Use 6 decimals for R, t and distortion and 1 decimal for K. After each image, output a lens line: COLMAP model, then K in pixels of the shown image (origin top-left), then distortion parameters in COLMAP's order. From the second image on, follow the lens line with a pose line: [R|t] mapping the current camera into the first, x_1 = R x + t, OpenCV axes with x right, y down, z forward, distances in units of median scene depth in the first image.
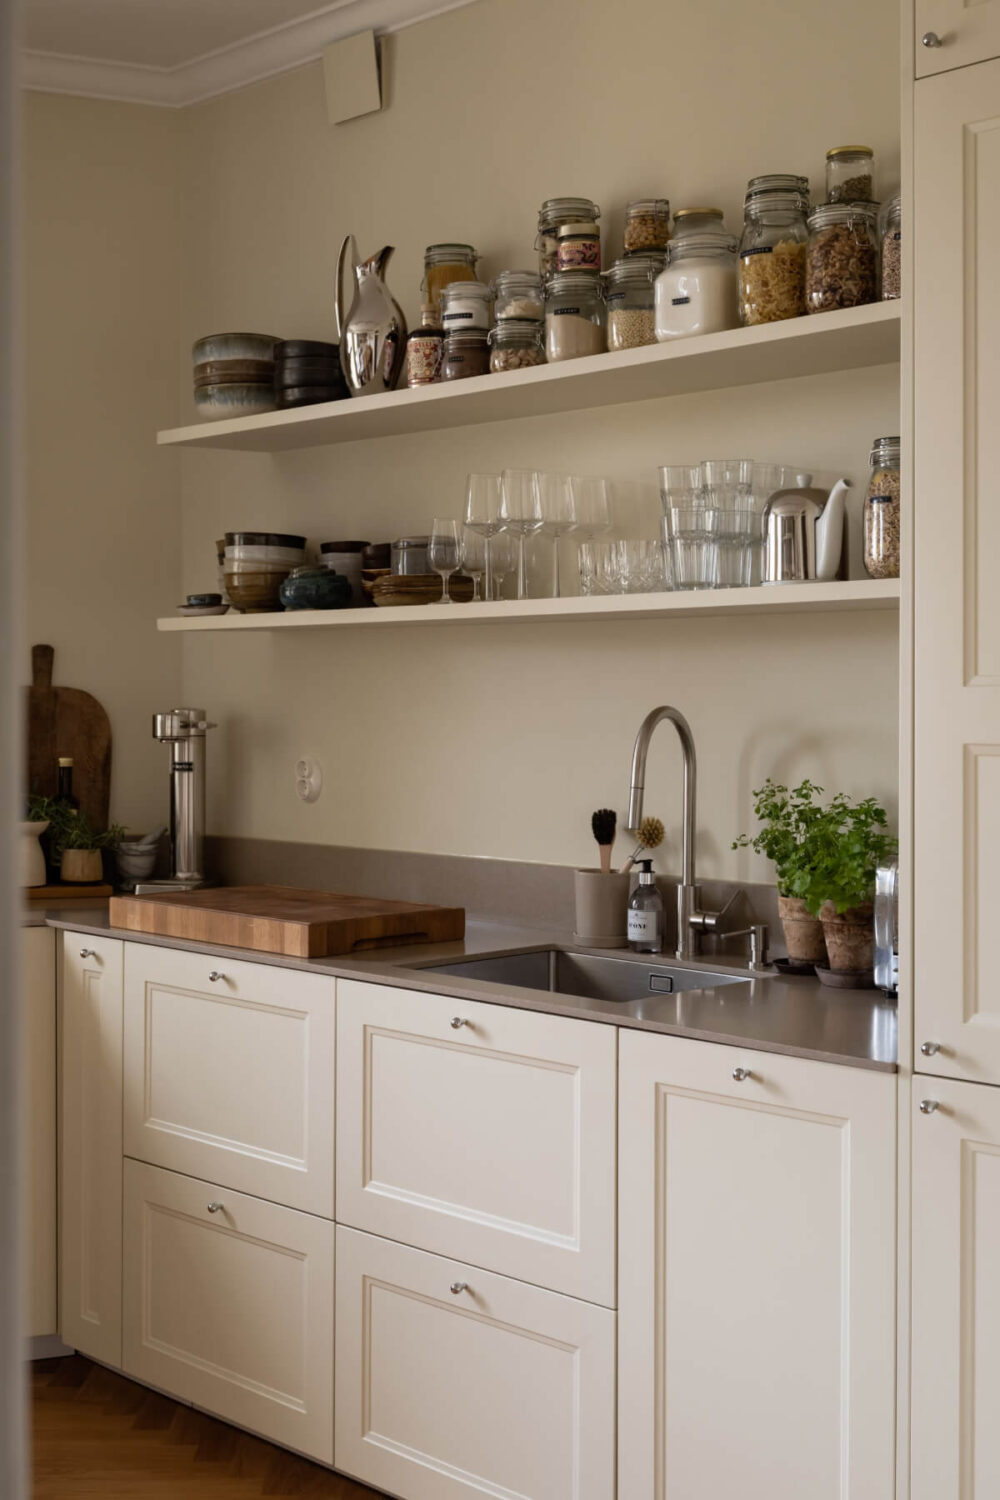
lens RADIAL K [[1838.8, 0, 382.7], [0, 1838.8, 746.4], [0, 0, 1]] dist [0.014835, 0.008149]
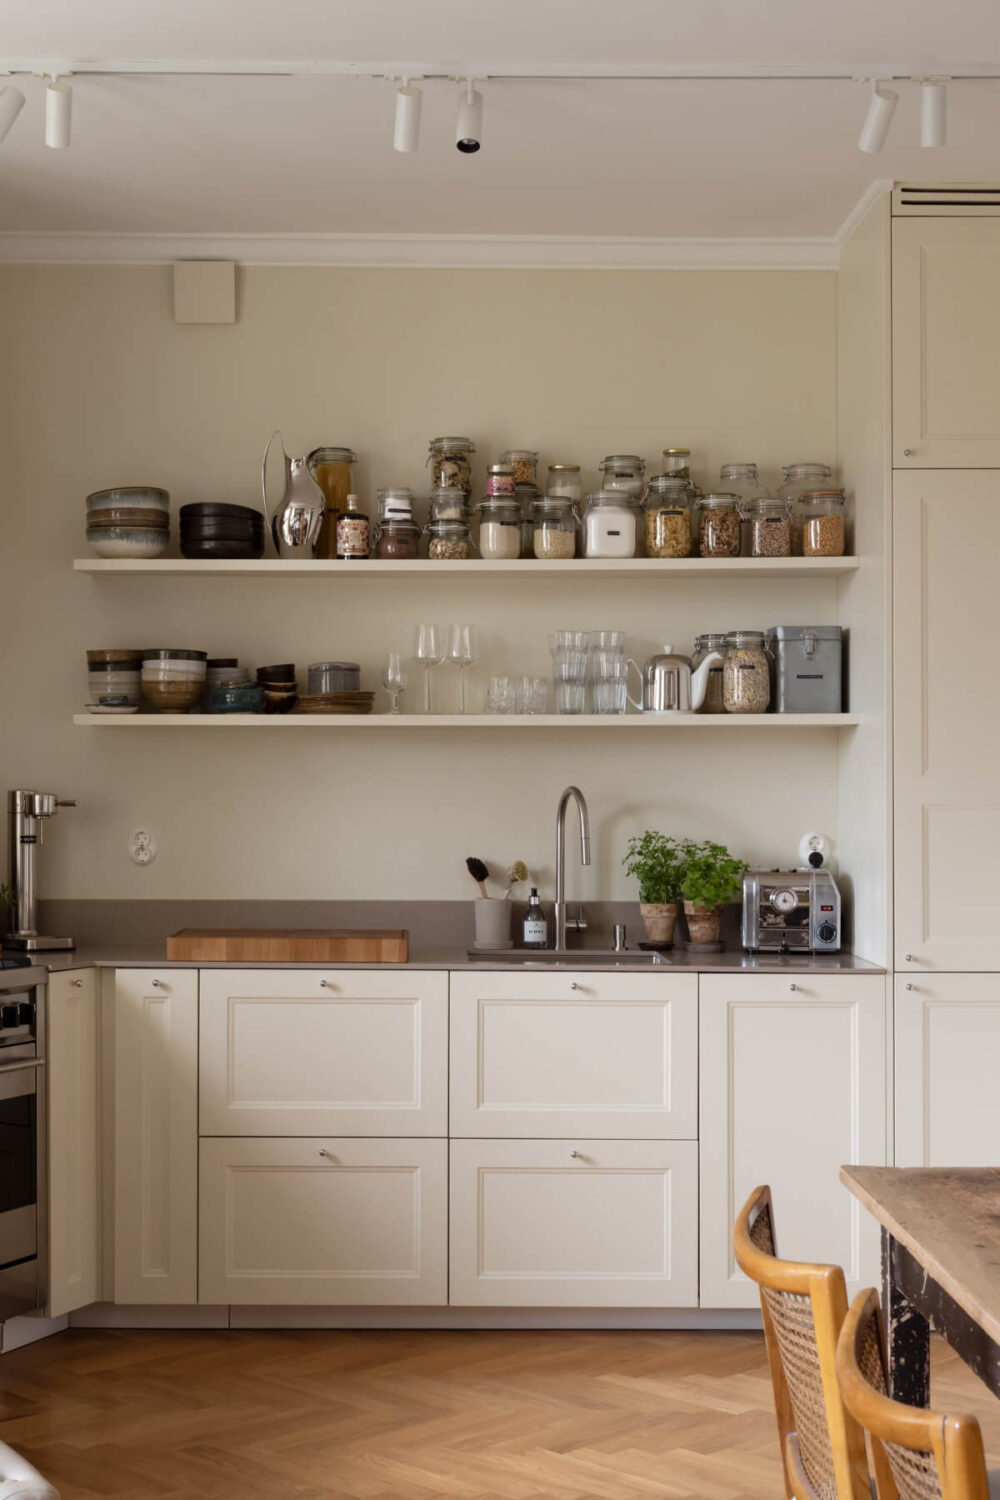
lens RADIAL K [[2279.5, 0, 418.8], [0, 2279.5, 797.0], [0, 0, 1]] dist [0.057685, -0.178277]
pose [[0.716474, -0.005501, 0.697592, -1.207564], [0.017280, 0.999802, -0.009864, 0.003481], [-0.697400, 0.019121, 0.716427, -0.270711]]
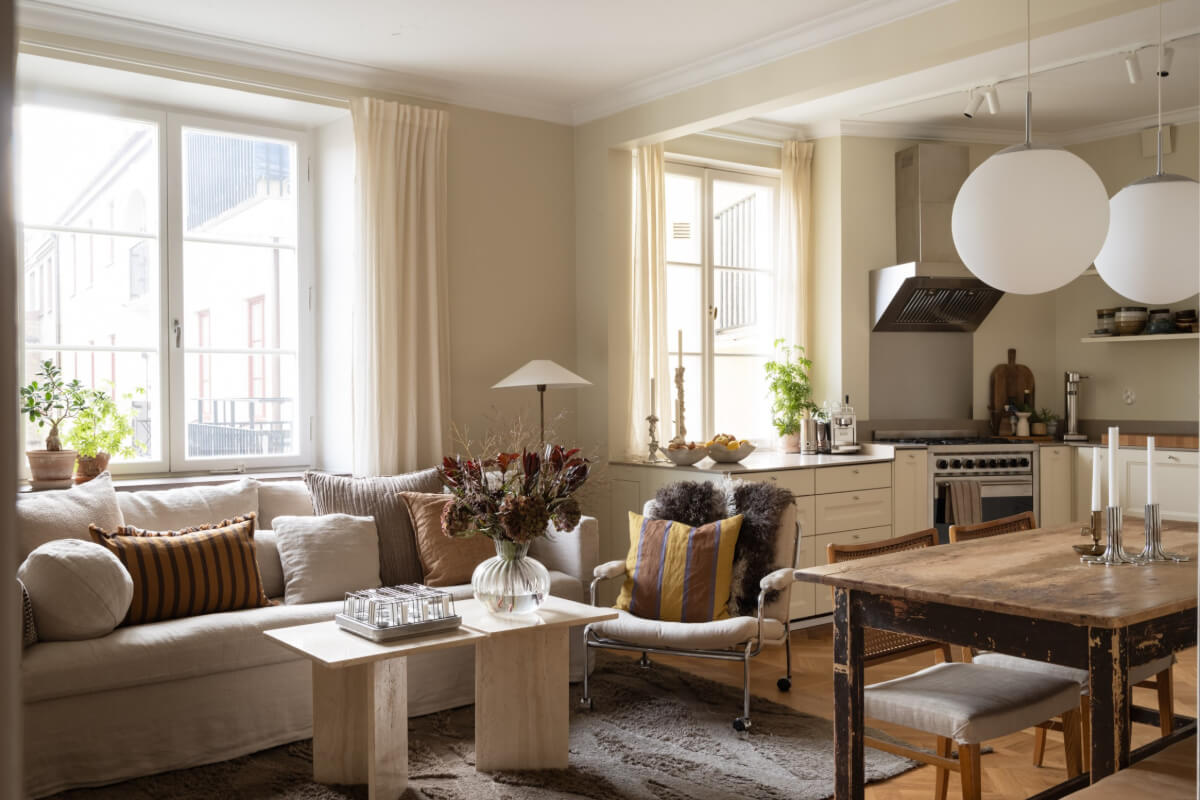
lens RADIAL K [[1091.0, 0, 571.5], [0, 1091.0, 409.2], [0, 0, 1]] dist [-0.012261, 0.004354]
pose [[0.990350, -0.010058, -0.138222, -0.791964], [0.009300, 0.999938, -0.006129, 0.048700], [0.138275, 0.004785, 0.990382, -0.882567]]
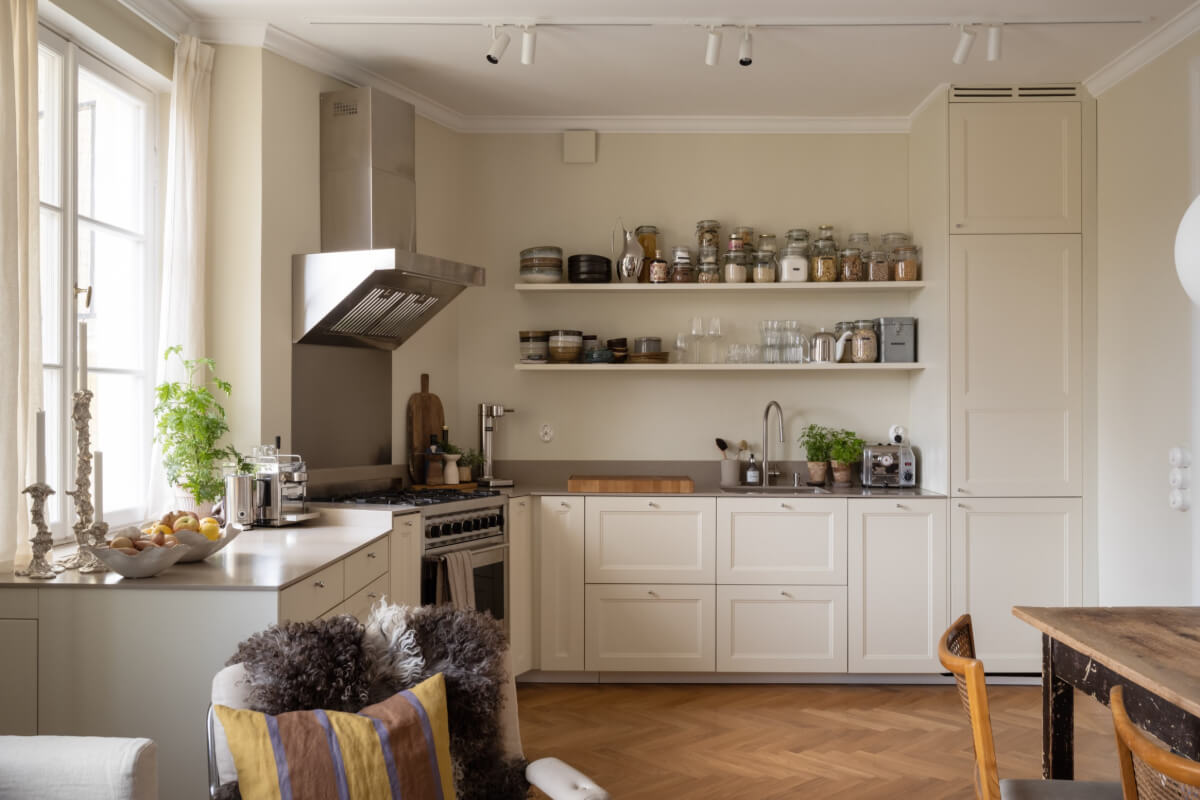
lens RADIAL K [[1108.0, 0, 599.4], [0, 1108.0, 404.9], [0, 0, 1]] dist [0.004466, 0.006886]
pose [[0.722207, -0.003373, 0.691669, -1.219857], [0.019284, 0.999698, -0.015261, 0.005861], [-0.691408, 0.024360, 0.722053, -0.097149]]
